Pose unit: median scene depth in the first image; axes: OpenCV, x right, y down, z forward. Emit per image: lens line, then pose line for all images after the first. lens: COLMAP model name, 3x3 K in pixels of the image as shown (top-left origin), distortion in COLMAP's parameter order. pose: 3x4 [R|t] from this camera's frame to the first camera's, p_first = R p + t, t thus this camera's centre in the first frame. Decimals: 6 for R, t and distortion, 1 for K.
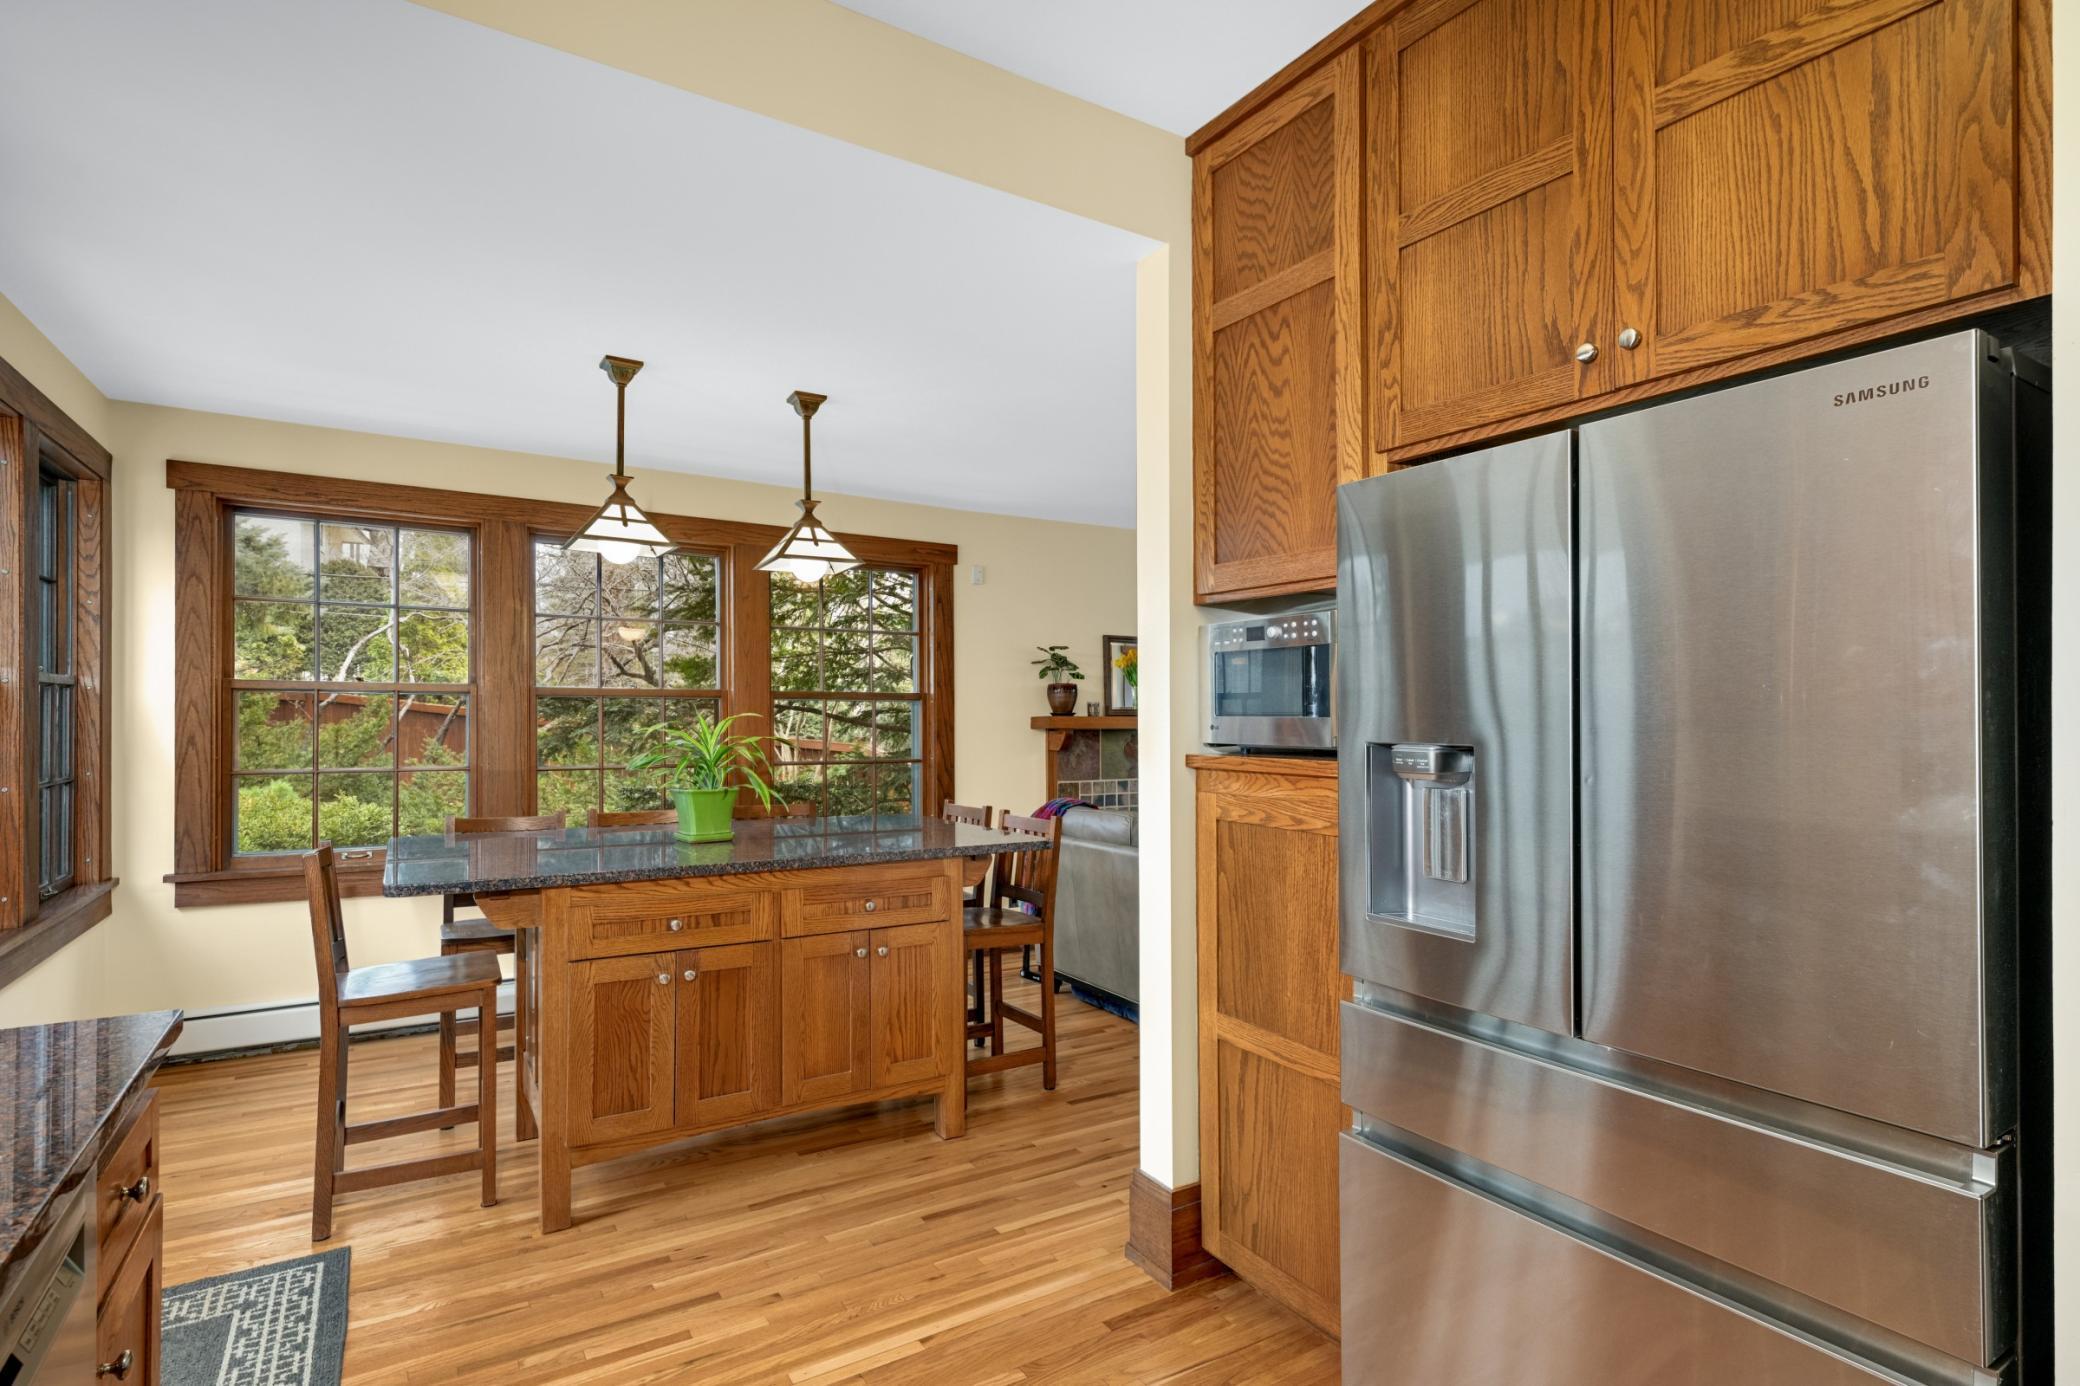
lens RADIAL K [[1046.3, 0, 1041.3], [0, 1046.3, 699.6], [0, 0, 1]] dist [0.001070, -0.000203]
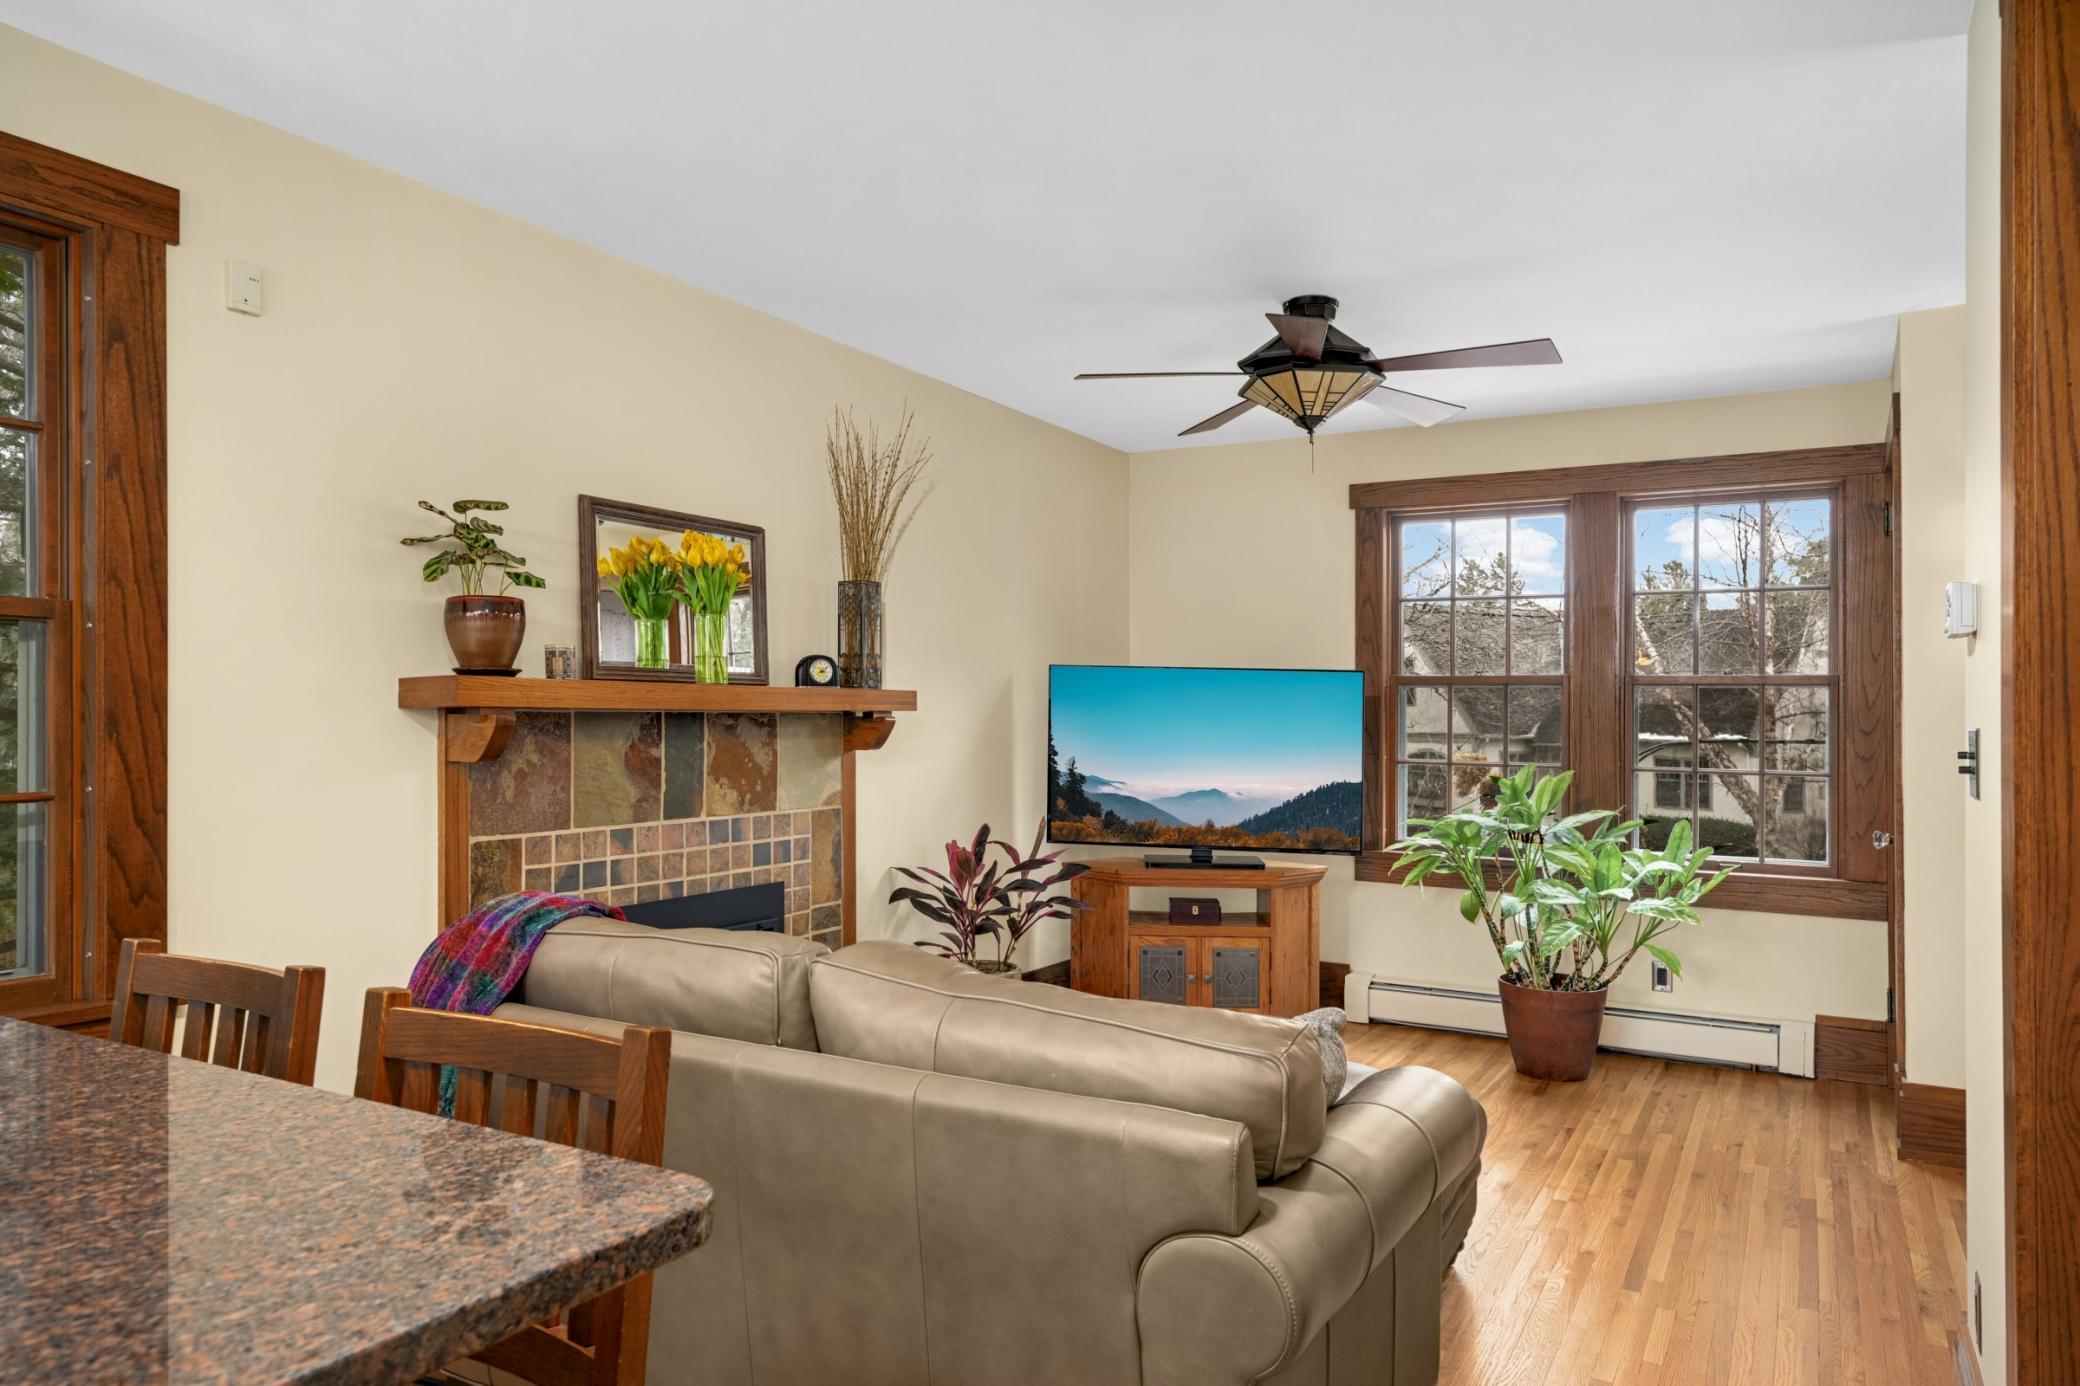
lens RADIAL K [[1334.1, 0, 1042.2], [0, 1334.1, 701.9], [0, 0, 1]] dist [0.004270, 0.000394]
pose [[0.879960, 0.005311, 0.475019, -0.035211], [-0.008635, 0.999951, 0.004816, 0.020905], [-0.474970, -0.008340, 0.879962, 0.443148]]
